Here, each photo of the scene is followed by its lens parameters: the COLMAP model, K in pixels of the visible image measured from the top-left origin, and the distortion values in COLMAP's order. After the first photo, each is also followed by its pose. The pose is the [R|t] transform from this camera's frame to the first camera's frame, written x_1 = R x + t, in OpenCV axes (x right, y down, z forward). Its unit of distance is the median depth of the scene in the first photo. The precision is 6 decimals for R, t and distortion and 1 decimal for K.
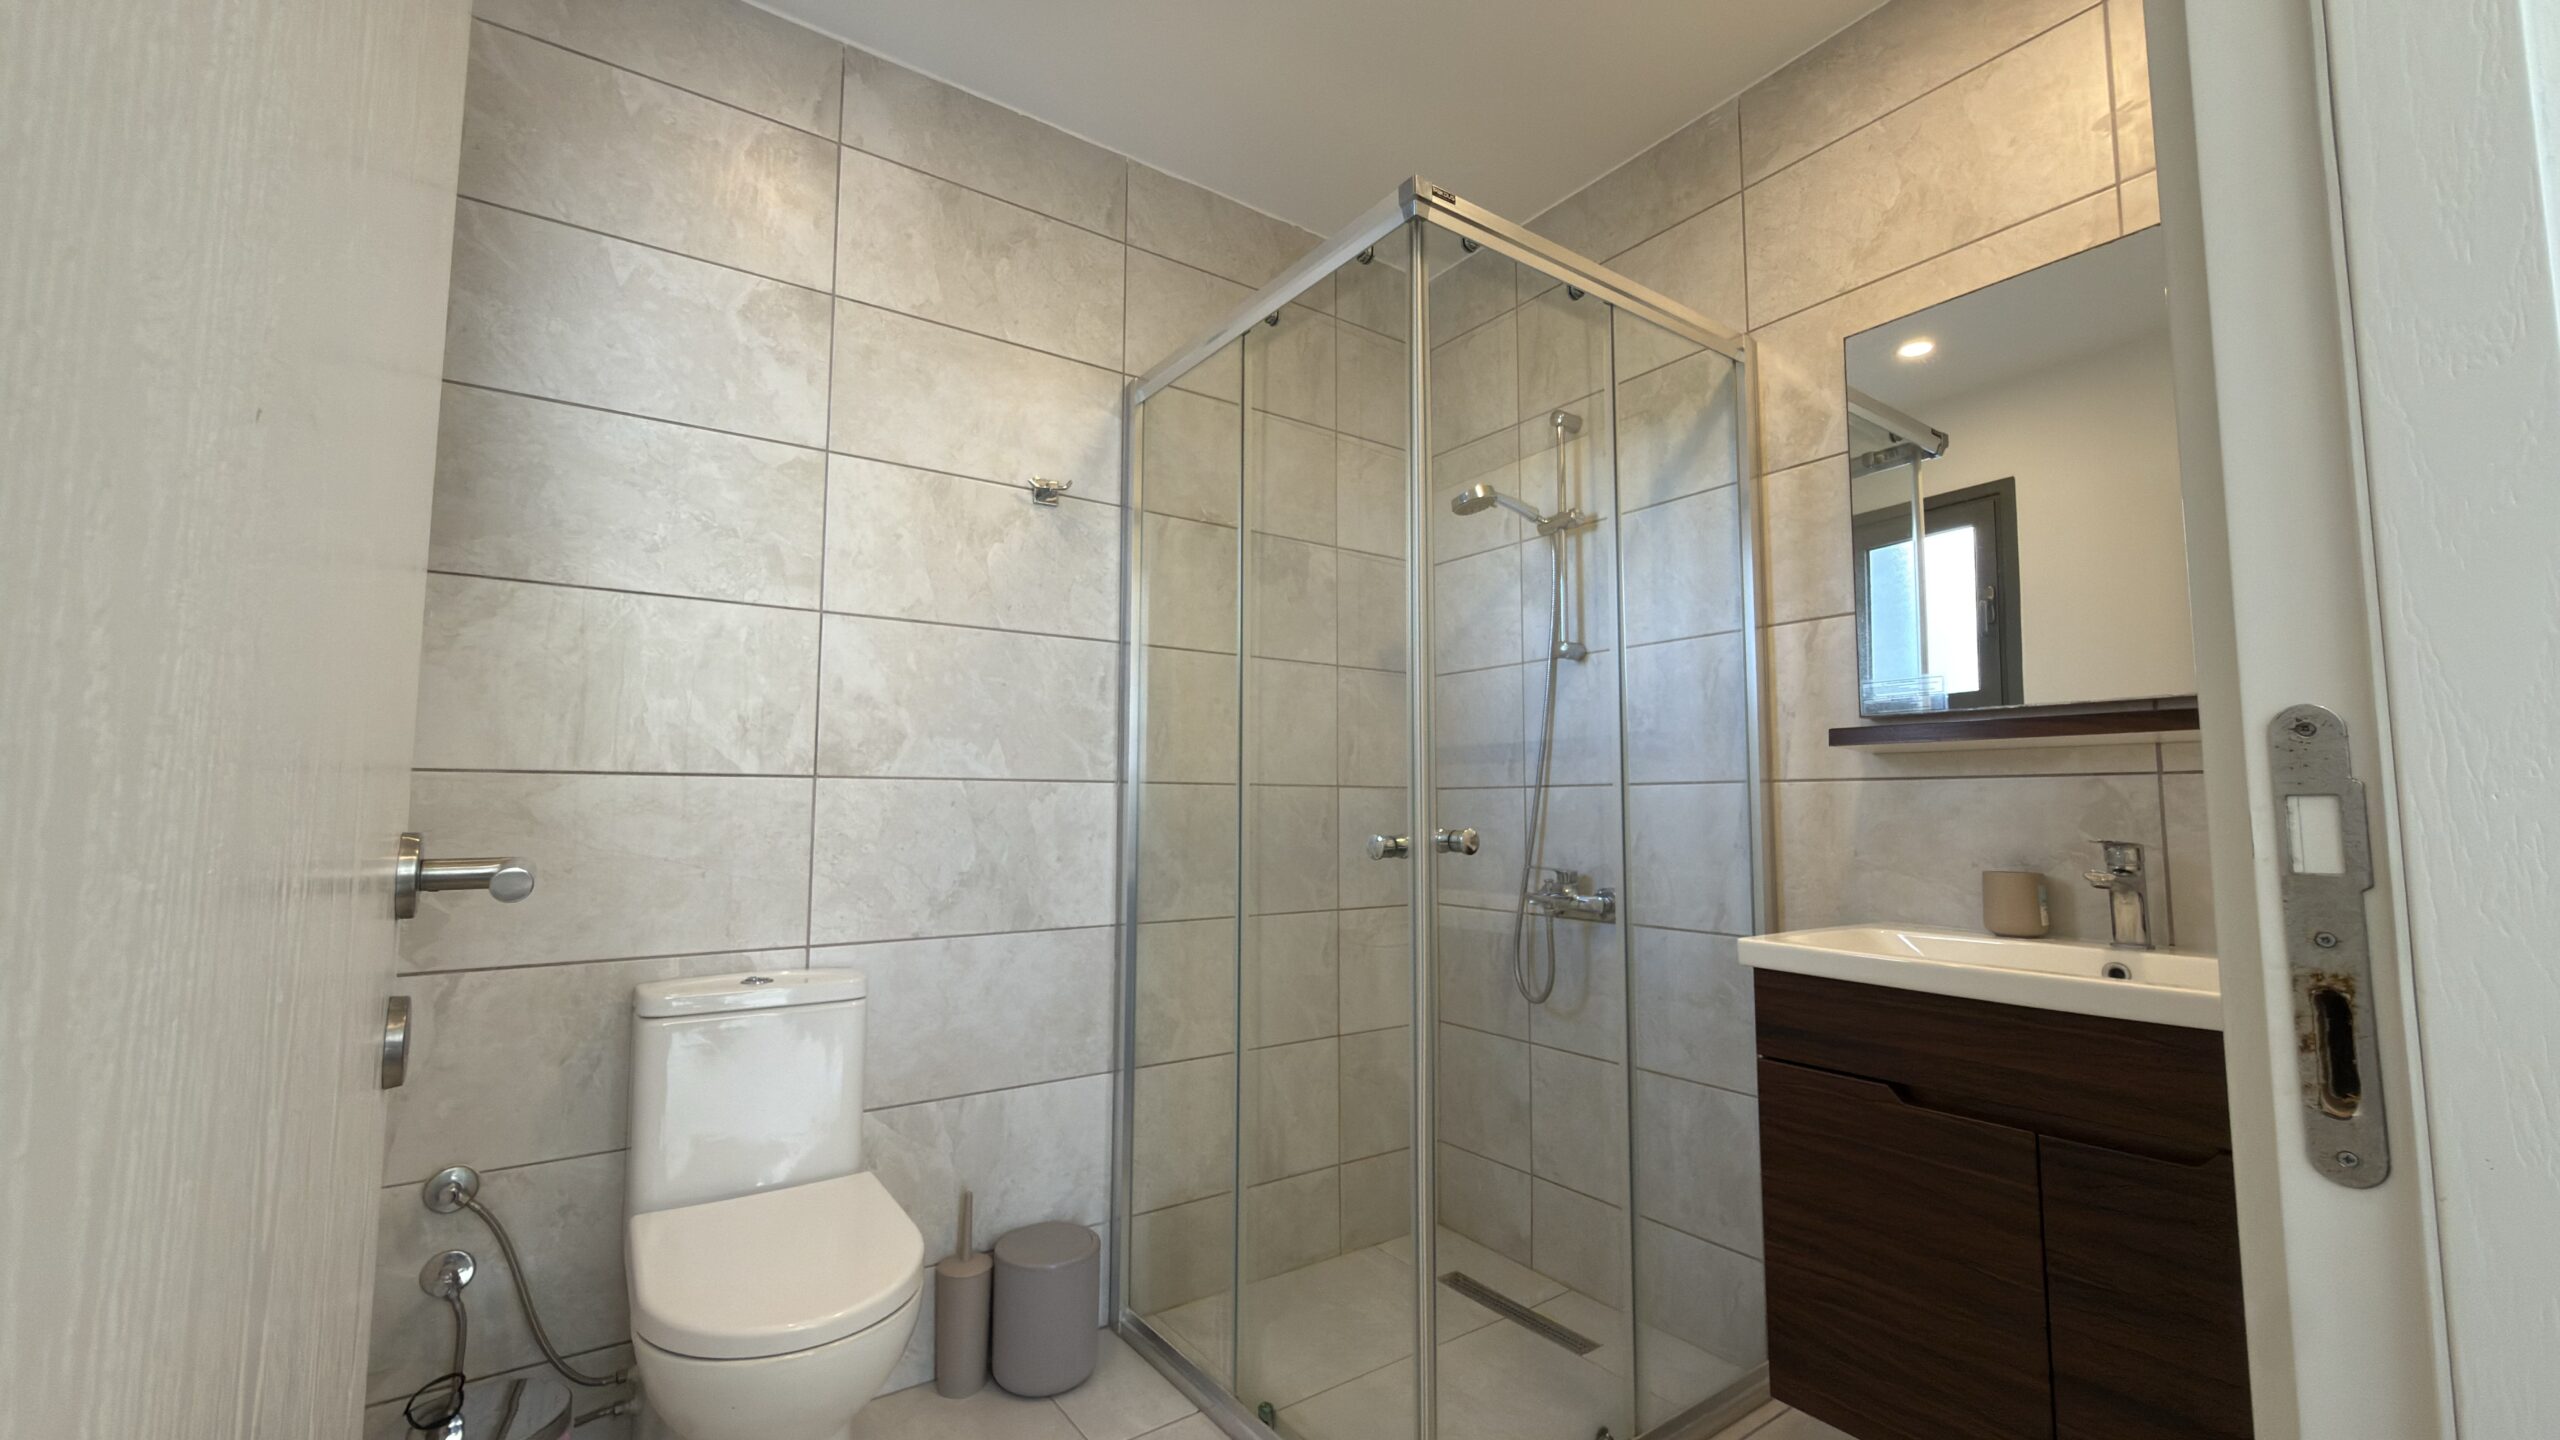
lens RADIAL K [[1018.4, 0, 1279.4], [0, 1018.4, 725.1], [0, 0, 1]] dist [0.000753, 0.000678]
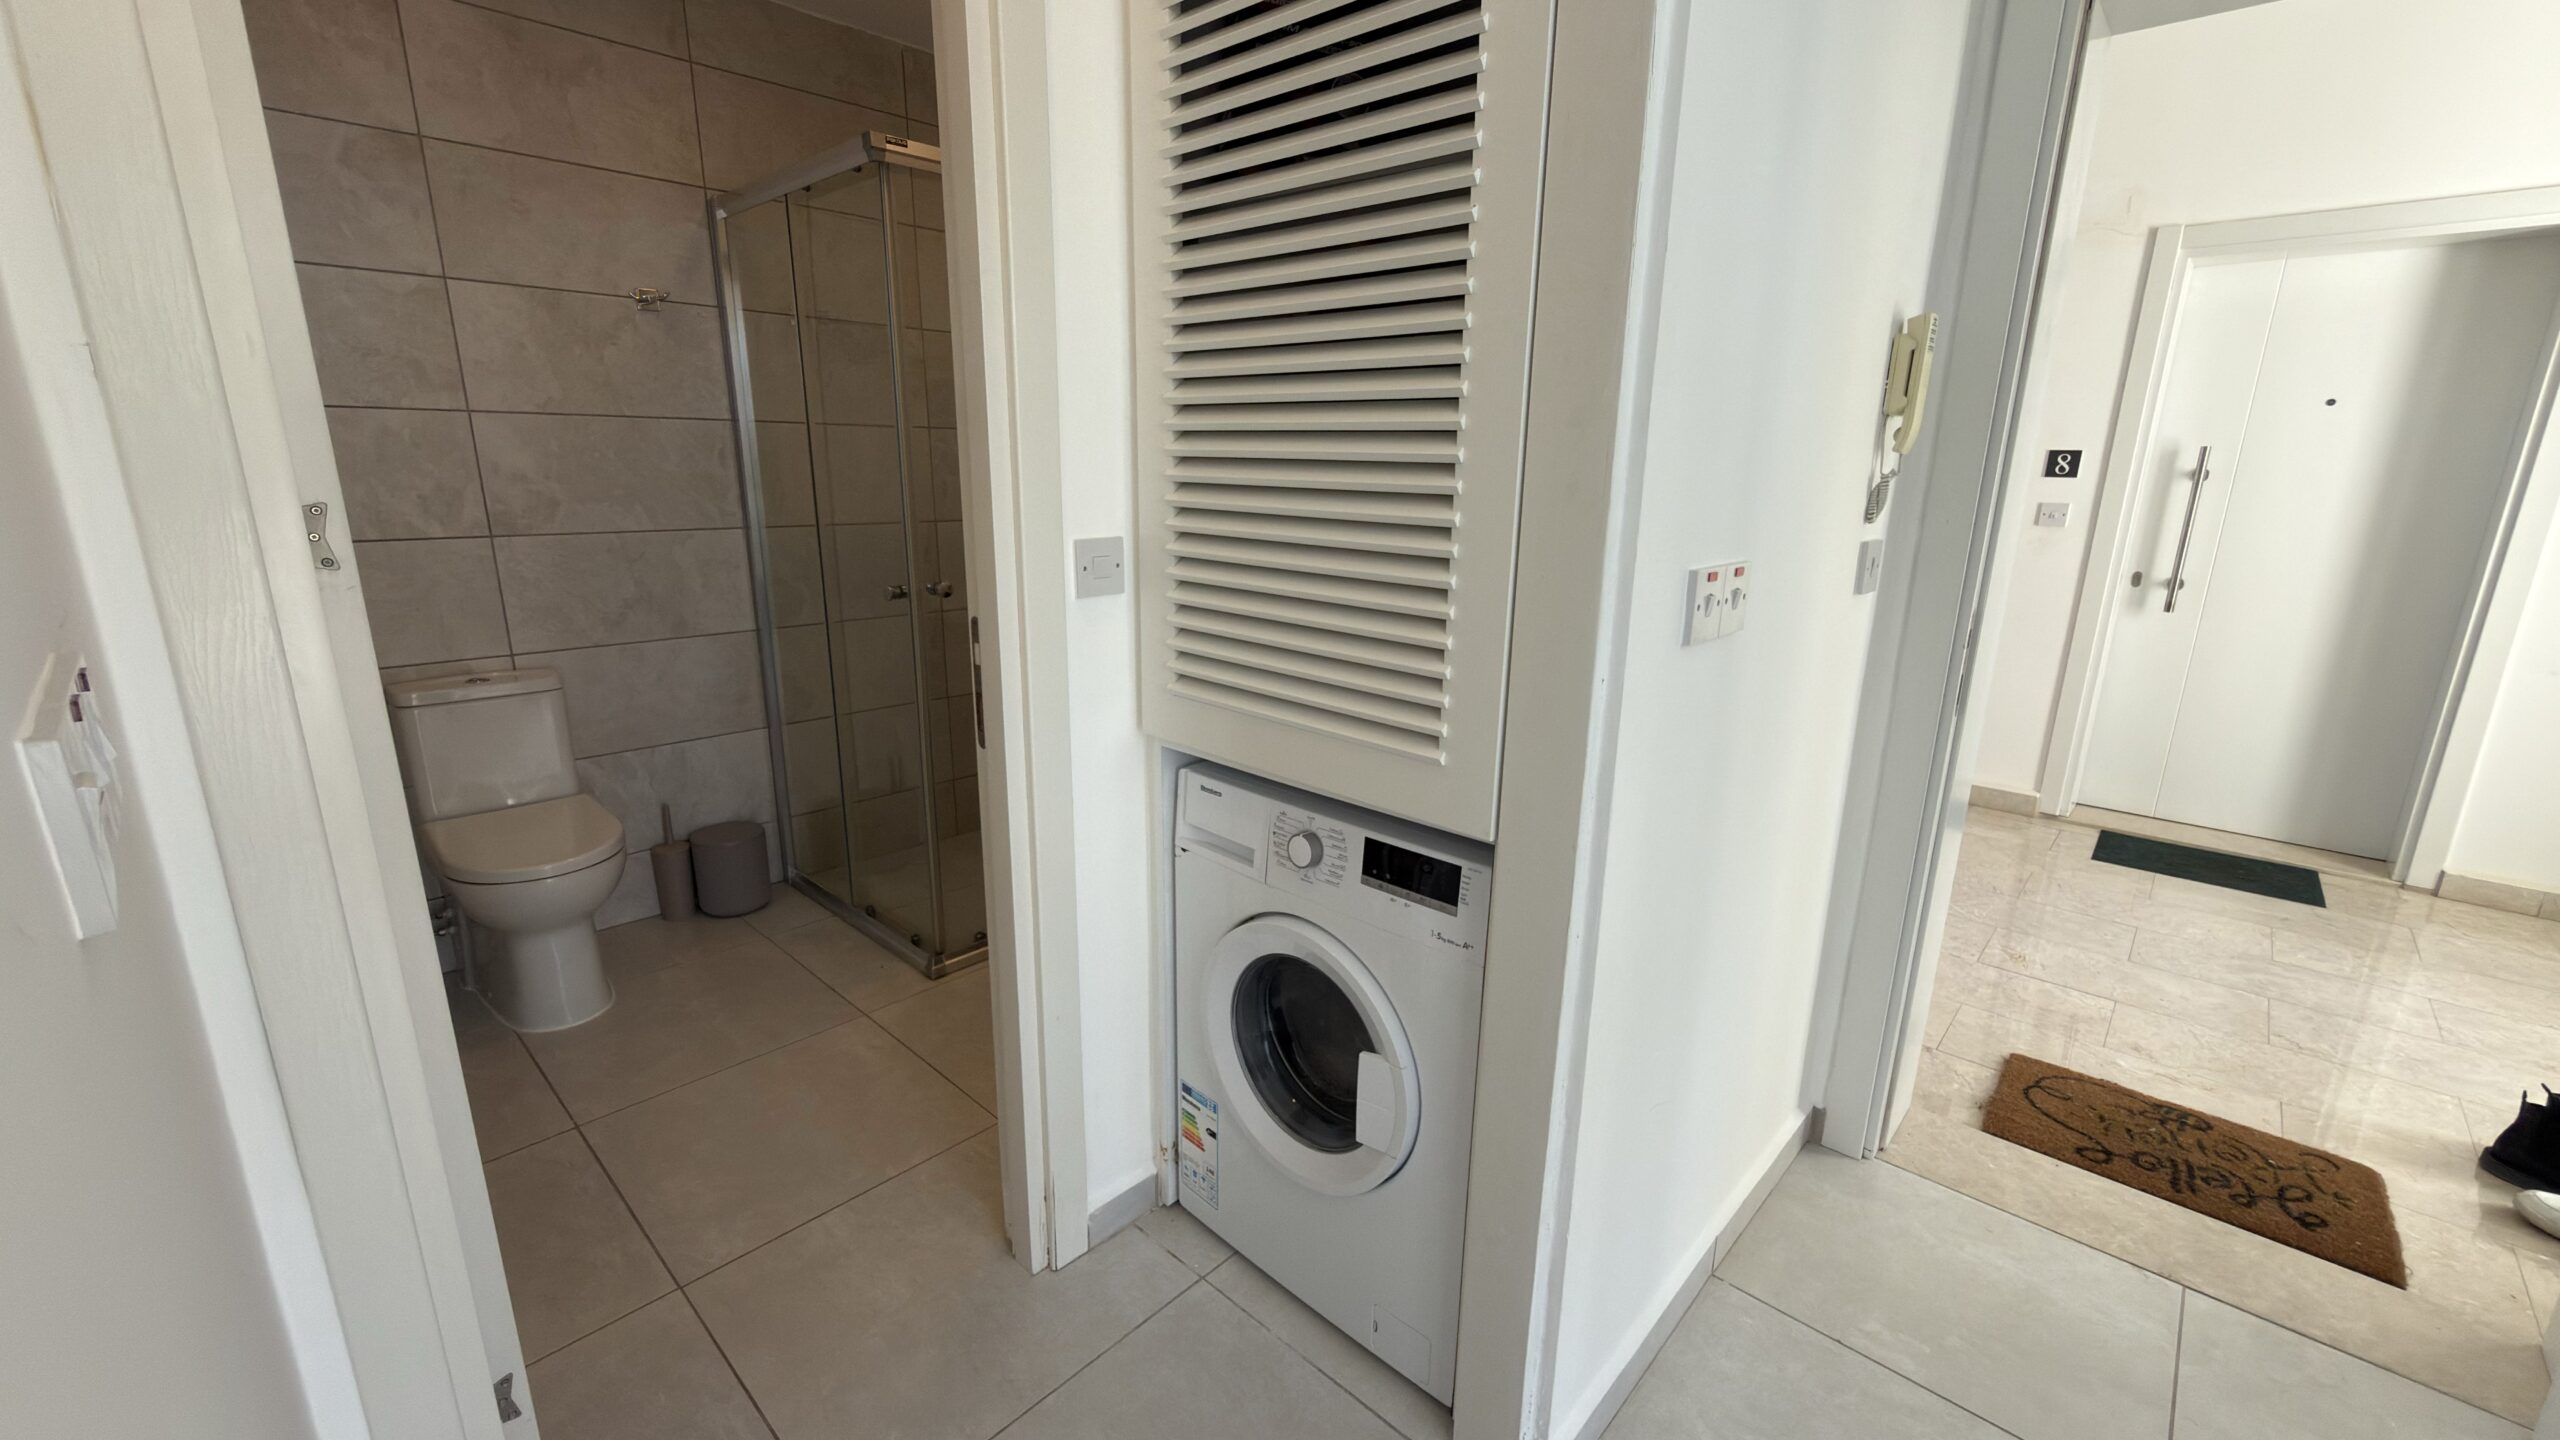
lens RADIAL K [[1018.4, 0, 1283.2], [0, 1018.4, 724.2], [0, 0, 1]] dist [0.000753, 0.000678]
pose [[0.978491, -0.039874, 0.202401, 0.303888], [-0.028666, 0.945341, 0.324820, -0.185904], [-0.204290, -0.323635, 0.923865, -0.577330]]
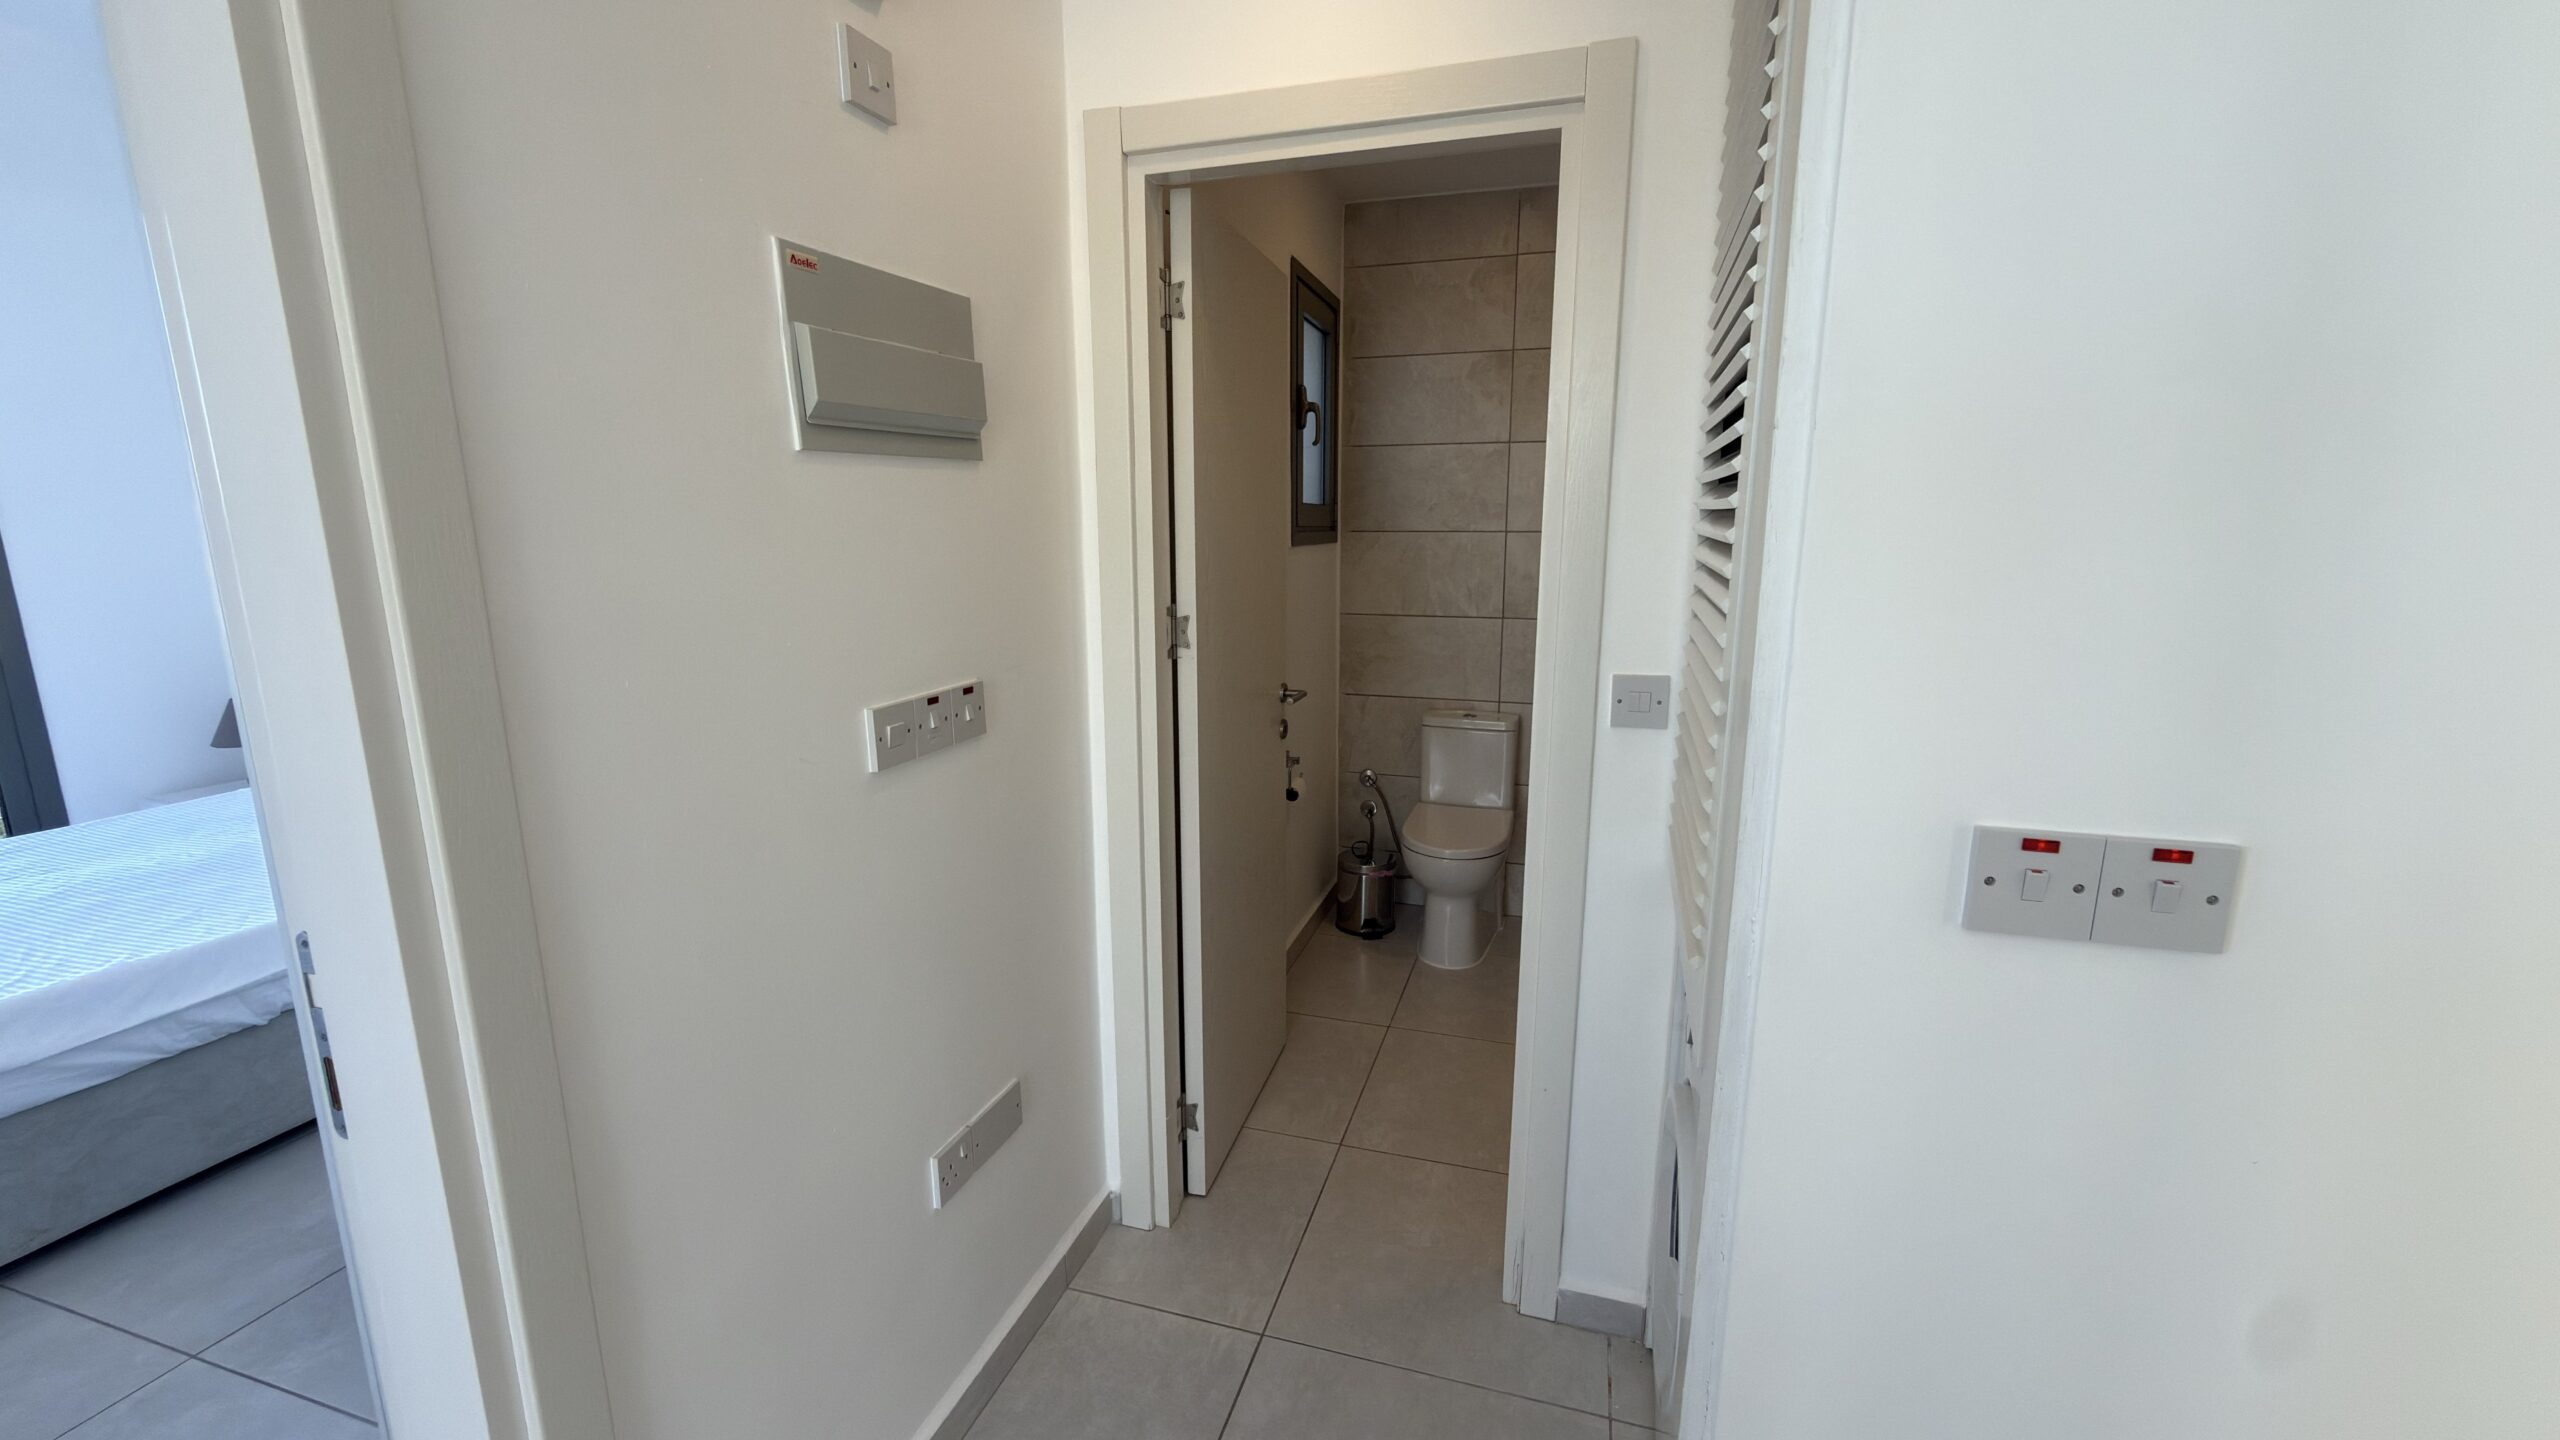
lens RADIAL K [[1018.4, 0, 1288.0], [0, 1018.4, 724.8], [0, 0, 1]] dist [0.000753, 0.000678]
pose [[0.616561, 0.151840, -0.772527, 0.820805], [0.067674, 0.967374, 0.244148, -0.252043], [0.784394, -0.202812, 0.586169, -0.509669]]
